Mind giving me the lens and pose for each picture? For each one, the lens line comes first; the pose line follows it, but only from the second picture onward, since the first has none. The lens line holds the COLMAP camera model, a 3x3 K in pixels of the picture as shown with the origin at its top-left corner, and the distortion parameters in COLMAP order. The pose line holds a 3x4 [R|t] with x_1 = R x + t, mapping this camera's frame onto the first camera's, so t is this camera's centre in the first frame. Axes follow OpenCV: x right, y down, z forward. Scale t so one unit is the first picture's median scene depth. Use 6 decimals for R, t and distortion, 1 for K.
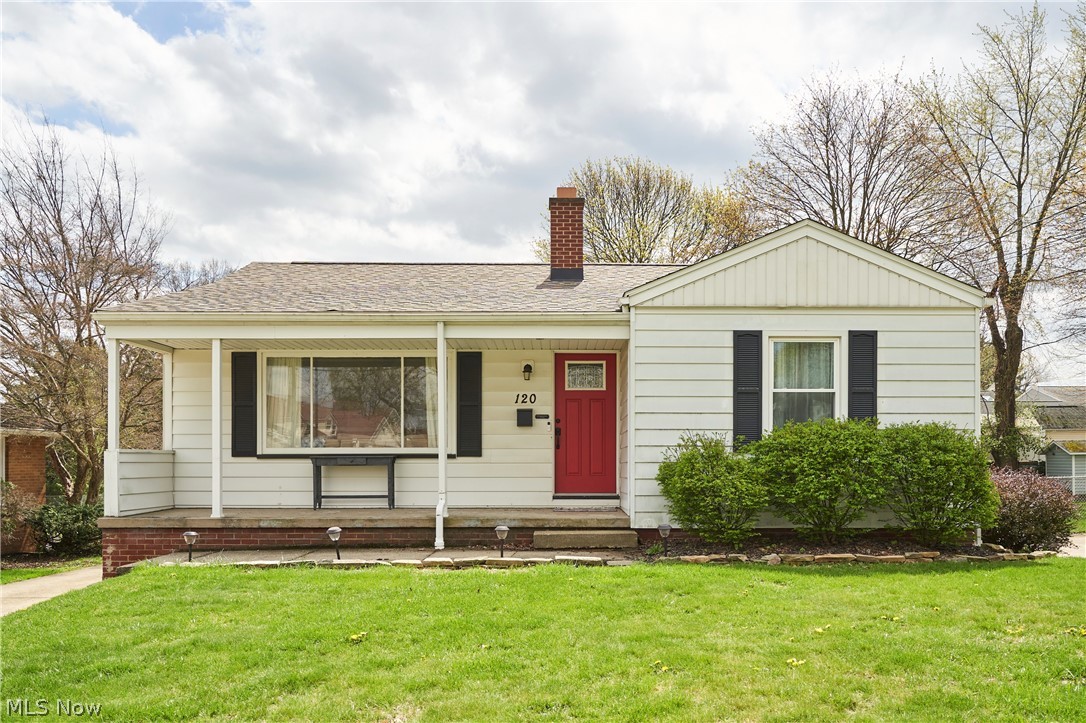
lens RADIAL K [[818.2, 0, 542.6], [0, 818.2, 356.5], [0, 0, 1]] dist [0.004339, 0.002722]
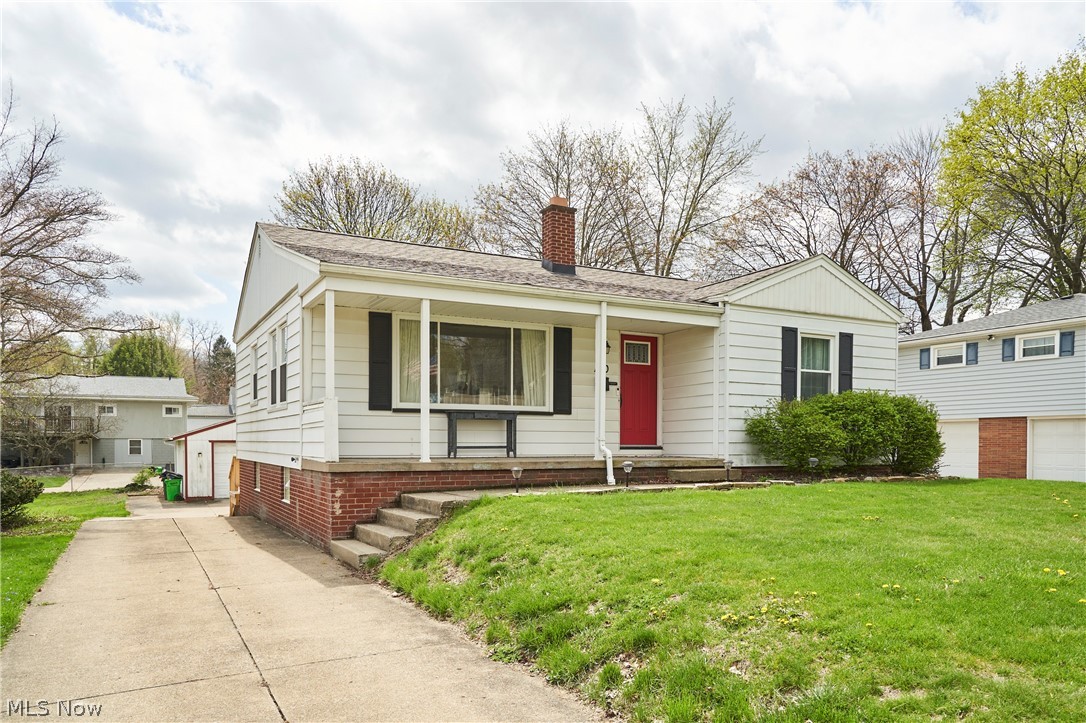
lens RADIAL K [[738.1, 0, 542.8], [0, 738.1, 366.7], [0, 0, 1]] dist [0.000831, -0.000134]
pose [[0.889172, 0.048348, 0.455011, -0.633387], [-0.060060, 0.998131, 0.011308, 0.042870], [-0.453614, -0.037383, 0.890414, 0.048440]]
